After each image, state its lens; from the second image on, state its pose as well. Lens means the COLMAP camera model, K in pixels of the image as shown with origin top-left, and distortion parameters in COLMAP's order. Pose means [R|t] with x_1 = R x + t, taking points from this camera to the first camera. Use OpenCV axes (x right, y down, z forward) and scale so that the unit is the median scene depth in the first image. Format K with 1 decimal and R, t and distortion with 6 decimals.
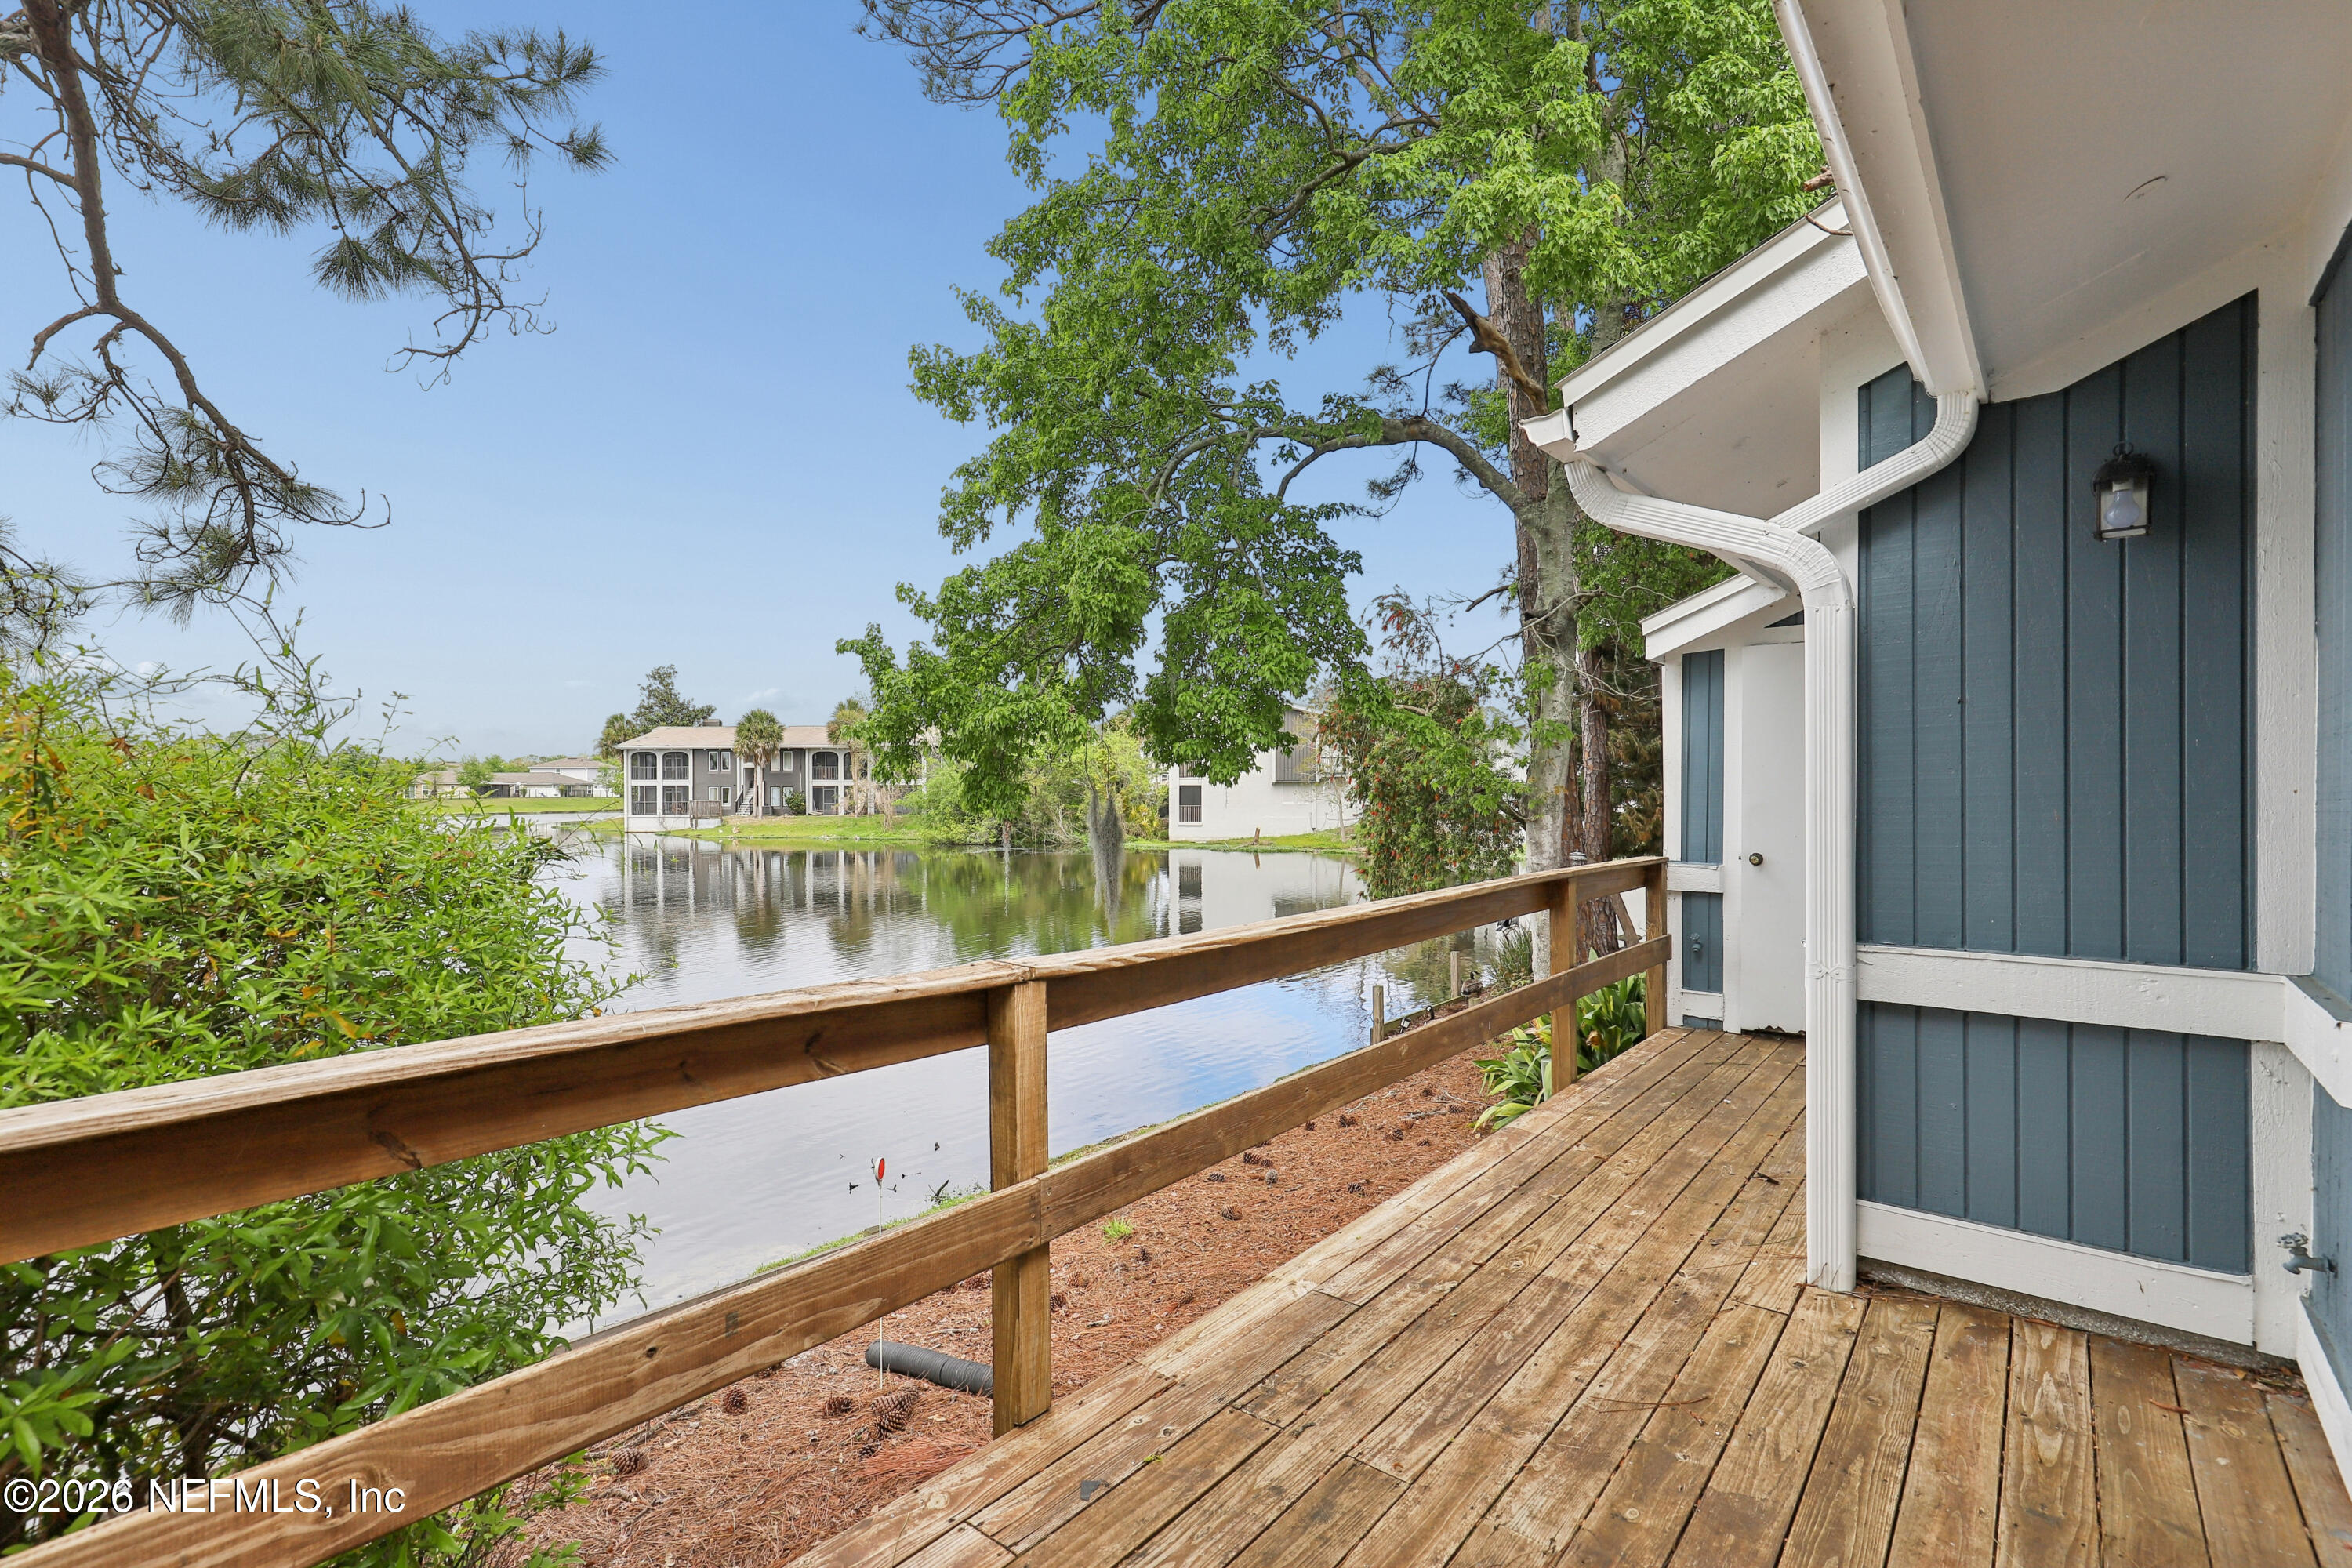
lens RADIAL K [[1072.7, 0, 1186.2], [0, 1072.7, 793.9], [0, 0, 1]] dist [0.001807, -0.000227]
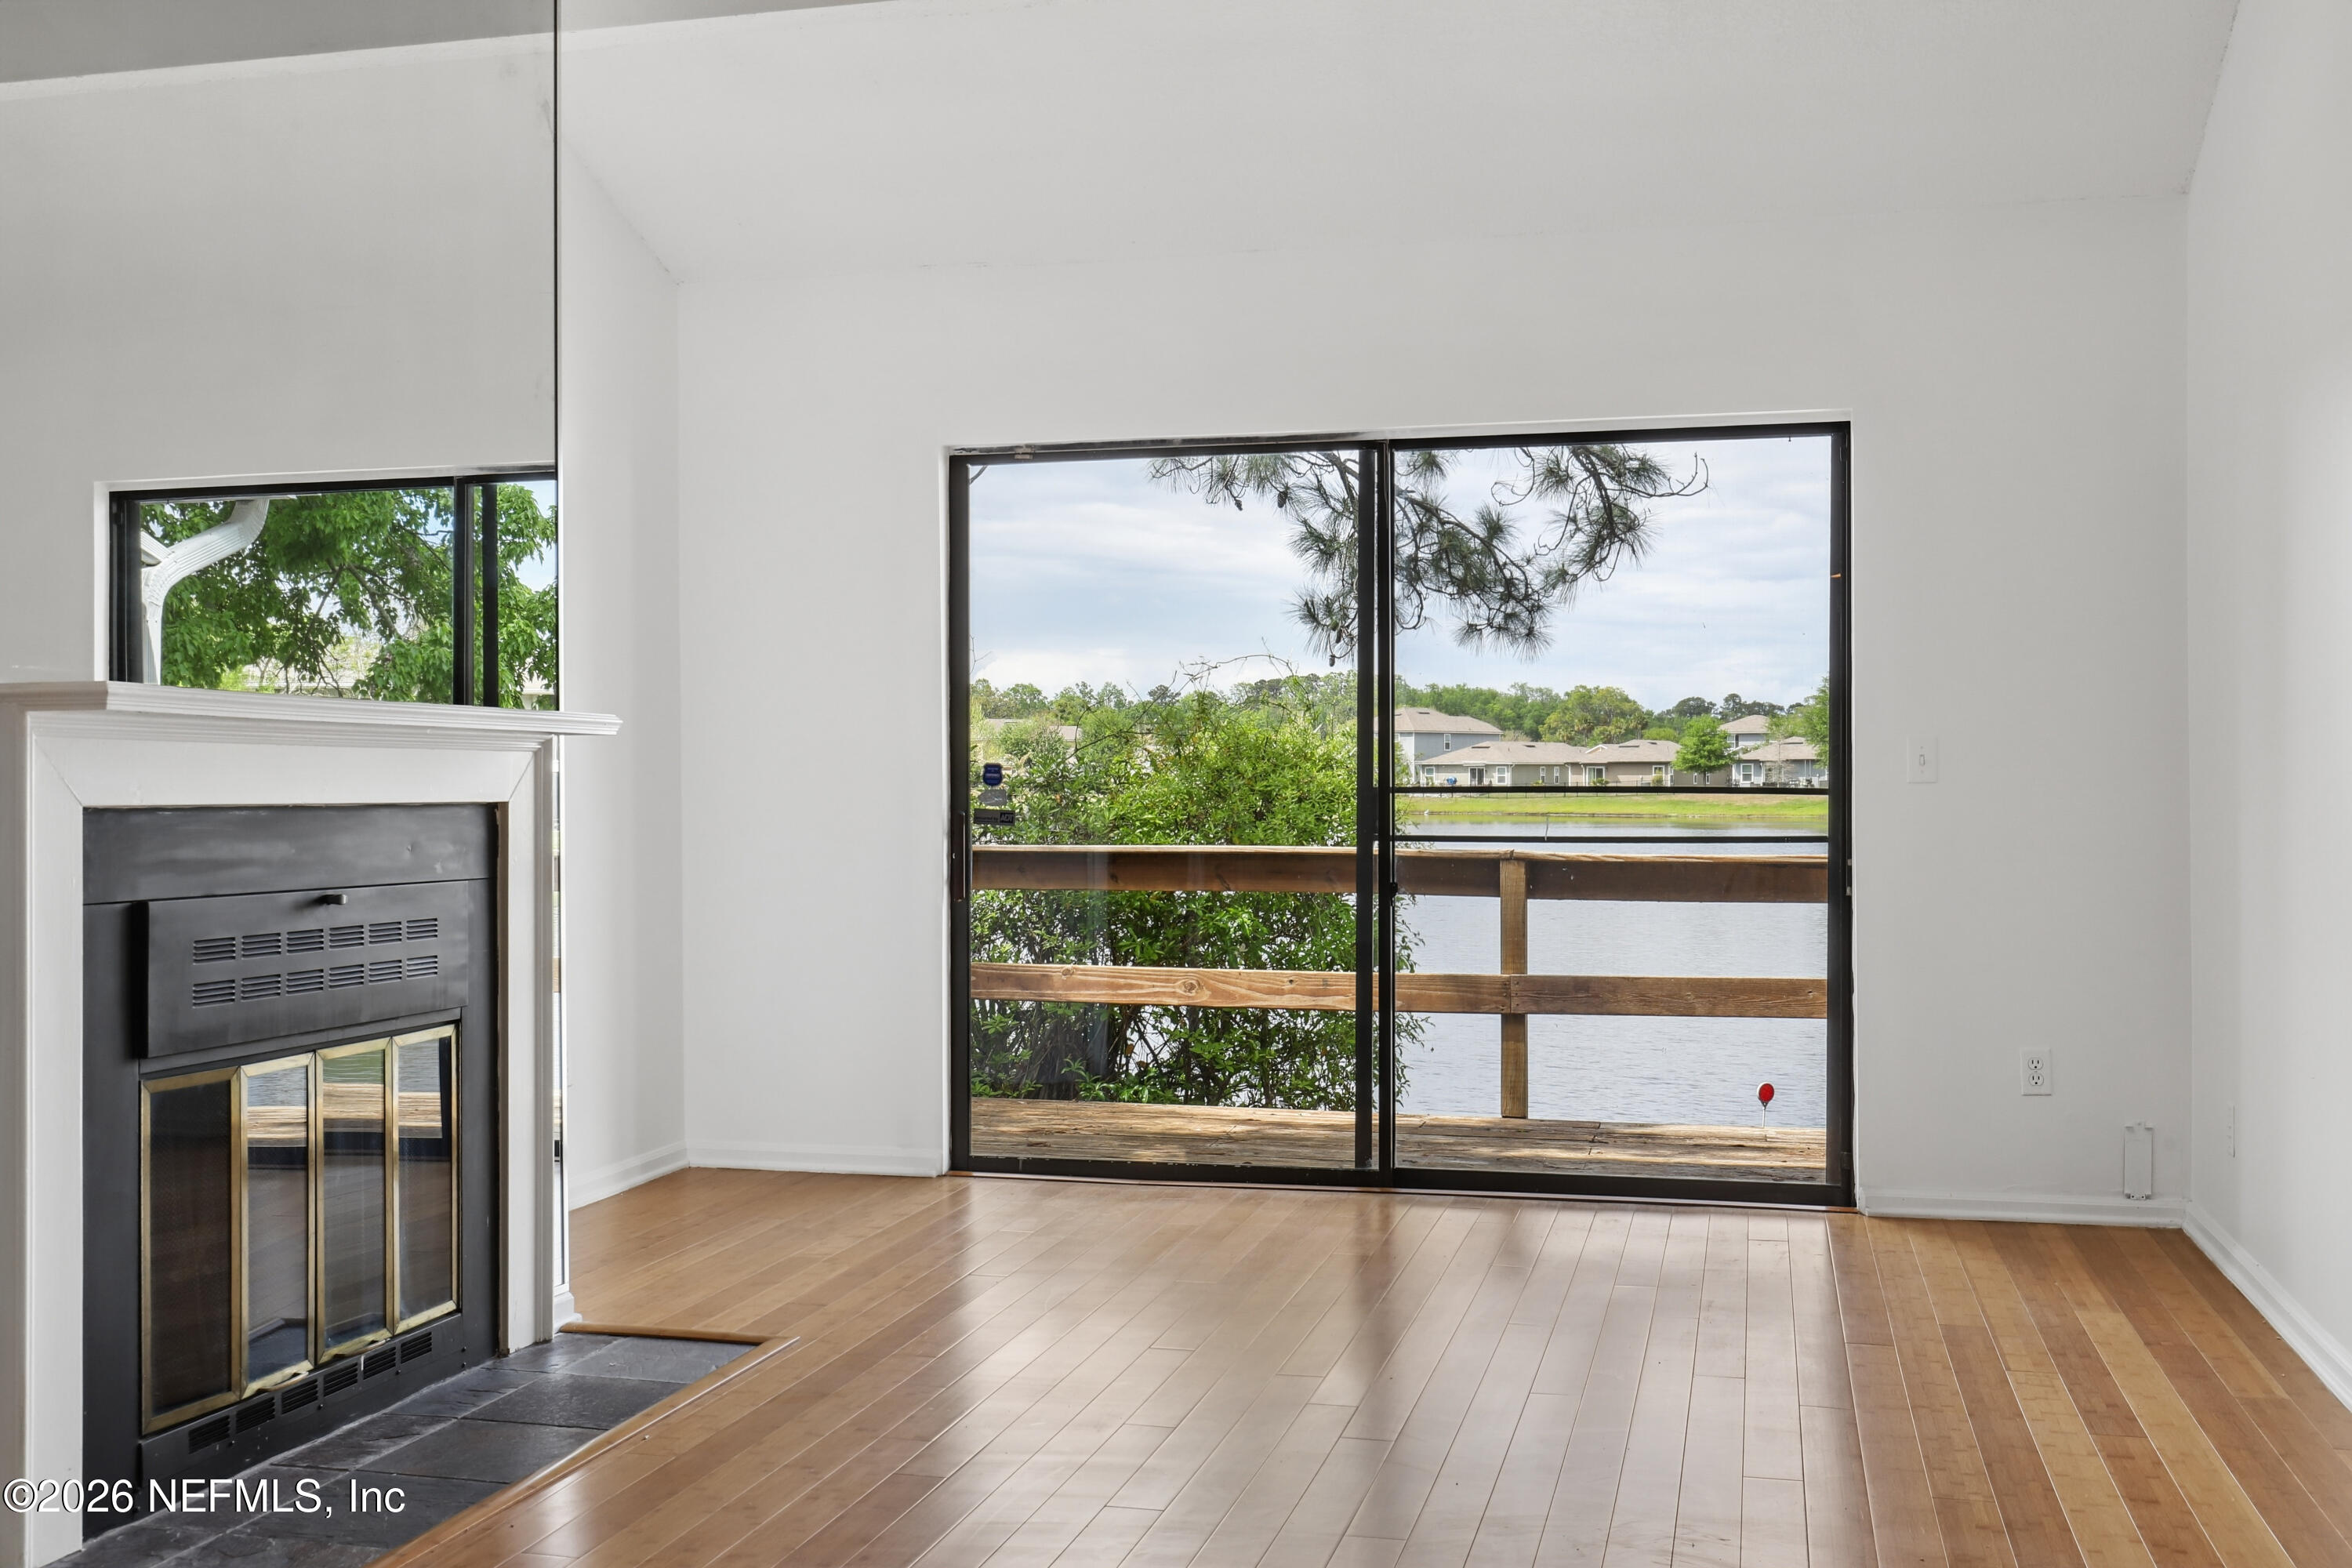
lens RADIAL K [[2295.4, 0, 1192.9], [0, 2295.4, 800.1], [0, 0, 1]] dist [0.024078, 0.000000]
pose [[0.436817, 0.009923, -0.899496, 0.338915], [-0.003117, 0.999950, 0.009518, 0.005005], [0.899545, -0.001354, 0.436826, -0.122905]]
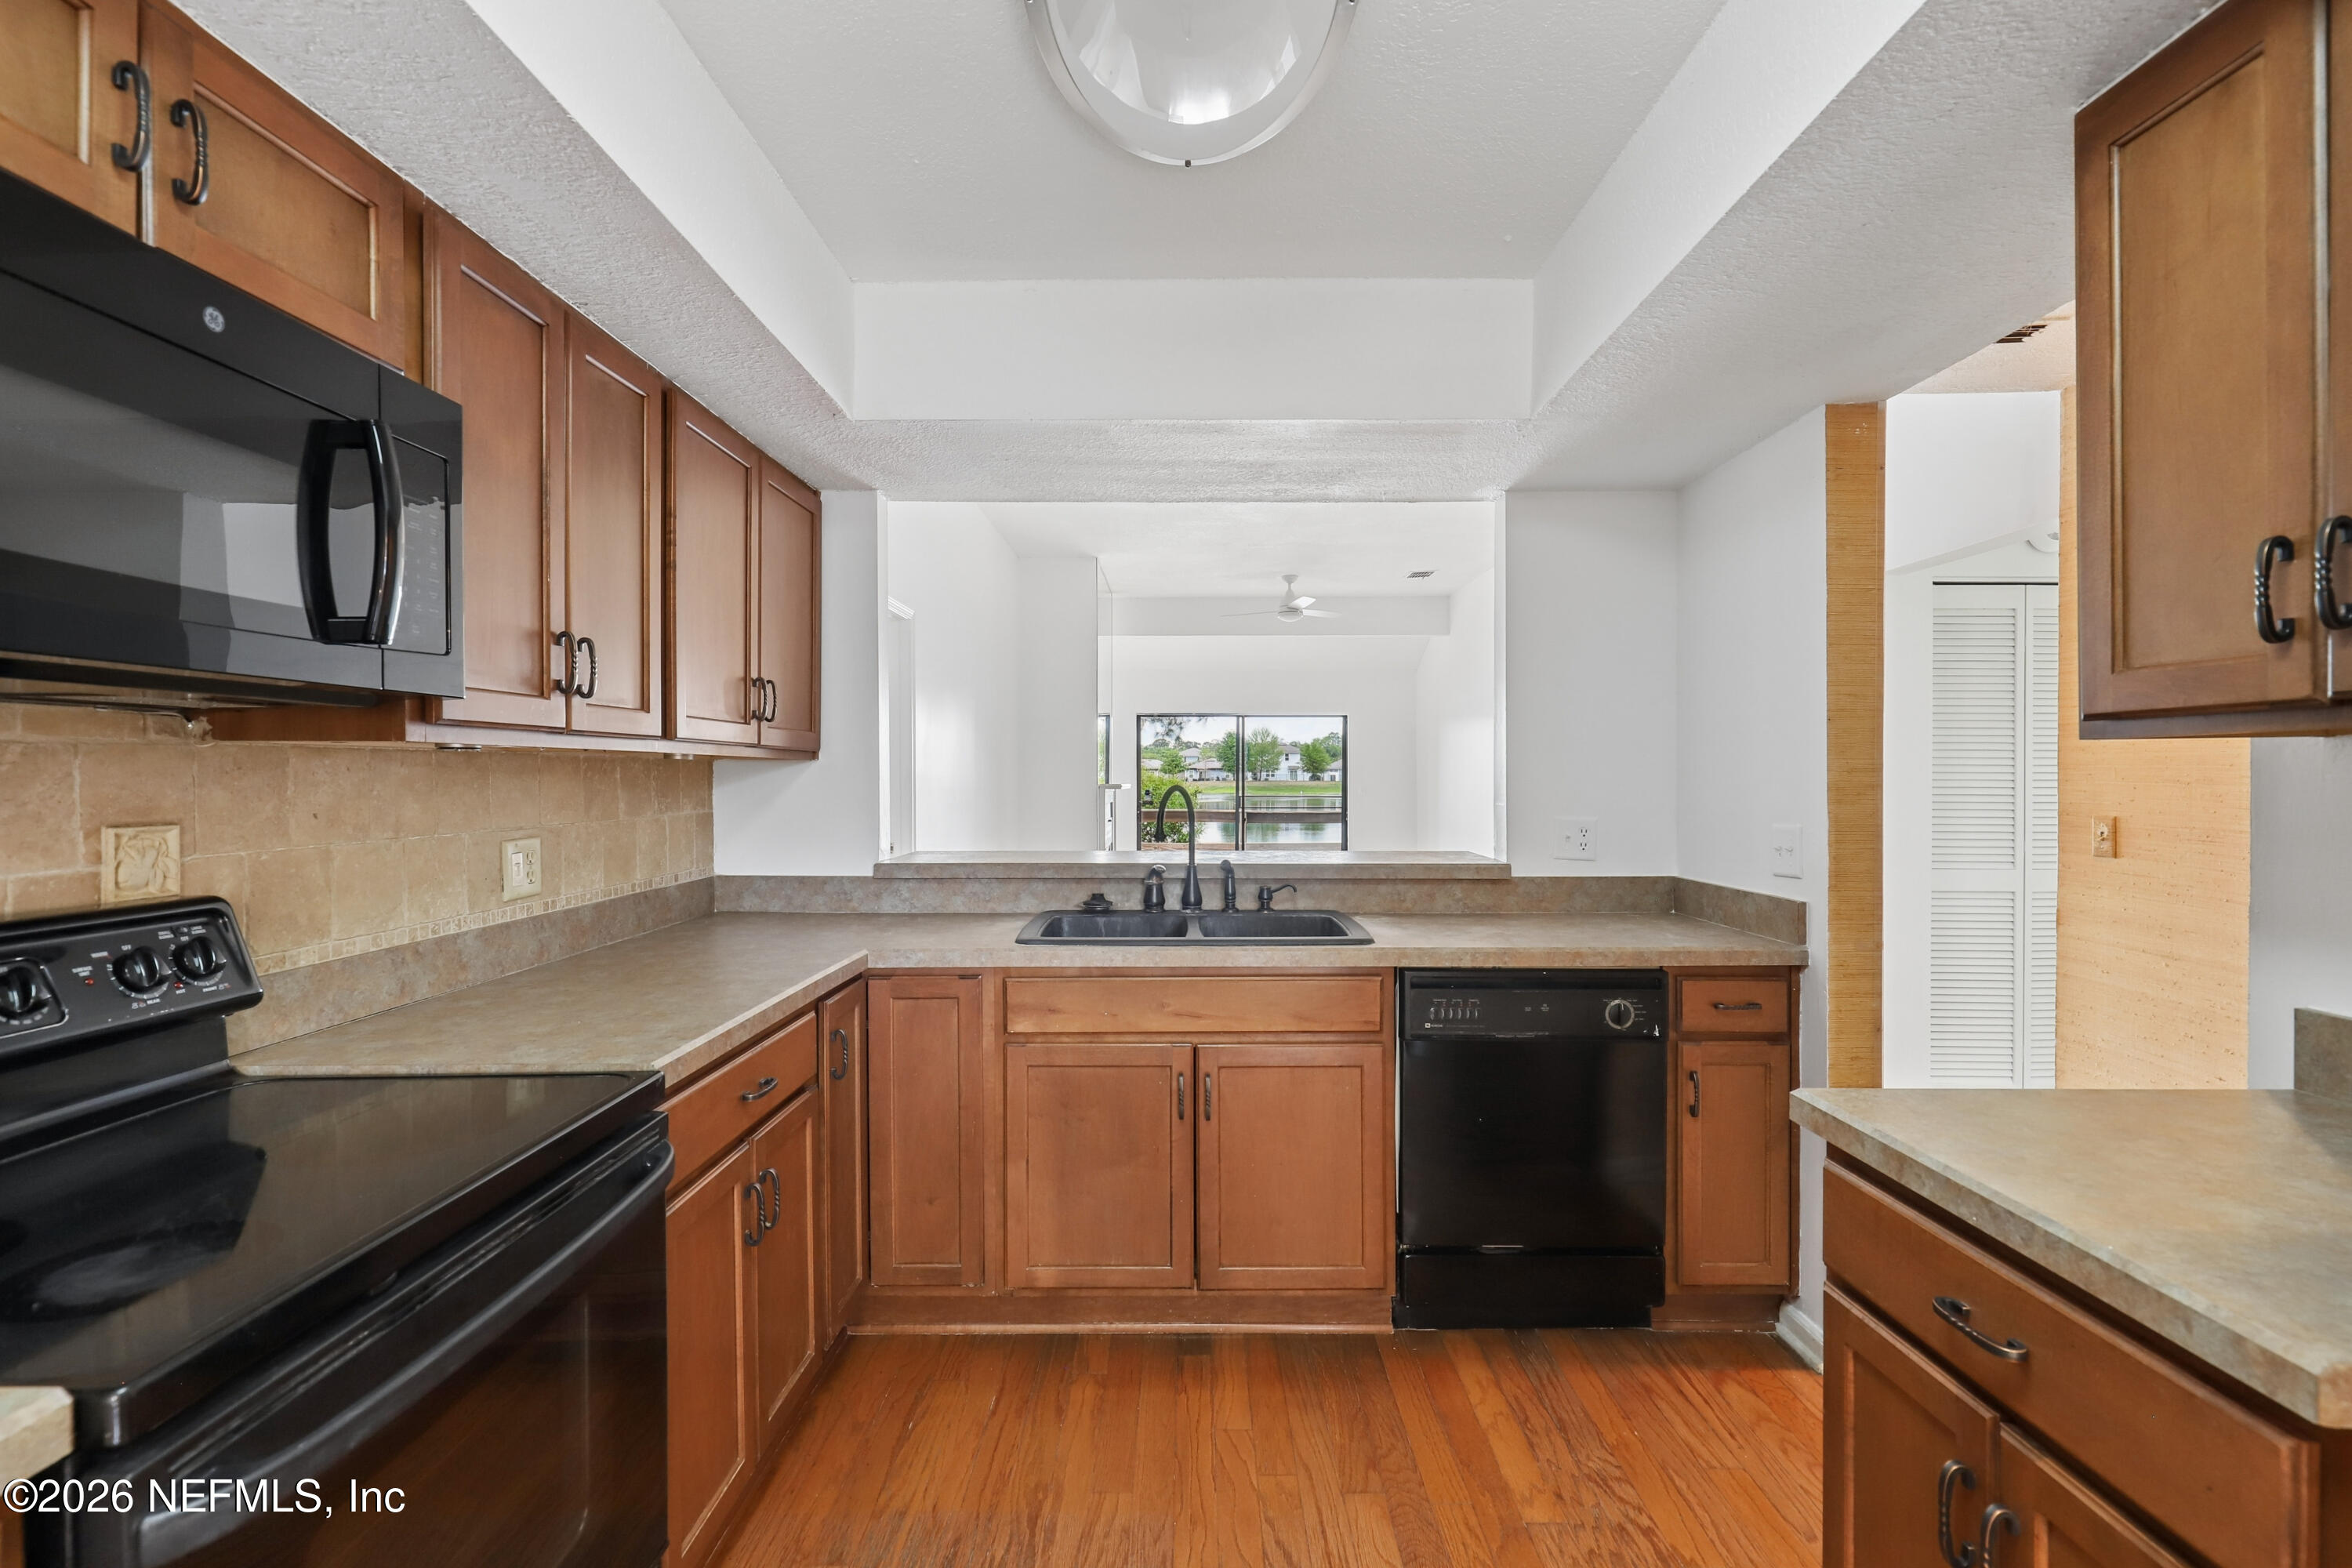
lens RADIAL K [[1072.7, 0, 1196.1], [0, 1072.7, 777.9], [0, 0, 1]] dist [0.001807, -0.000227]
pose [[0.645403, 0.004049, -0.763831, 0.546003], [-0.004056, 0.999990, 0.001874, -0.006093], [0.763831, 0.001889, 0.645413, -0.409215]]
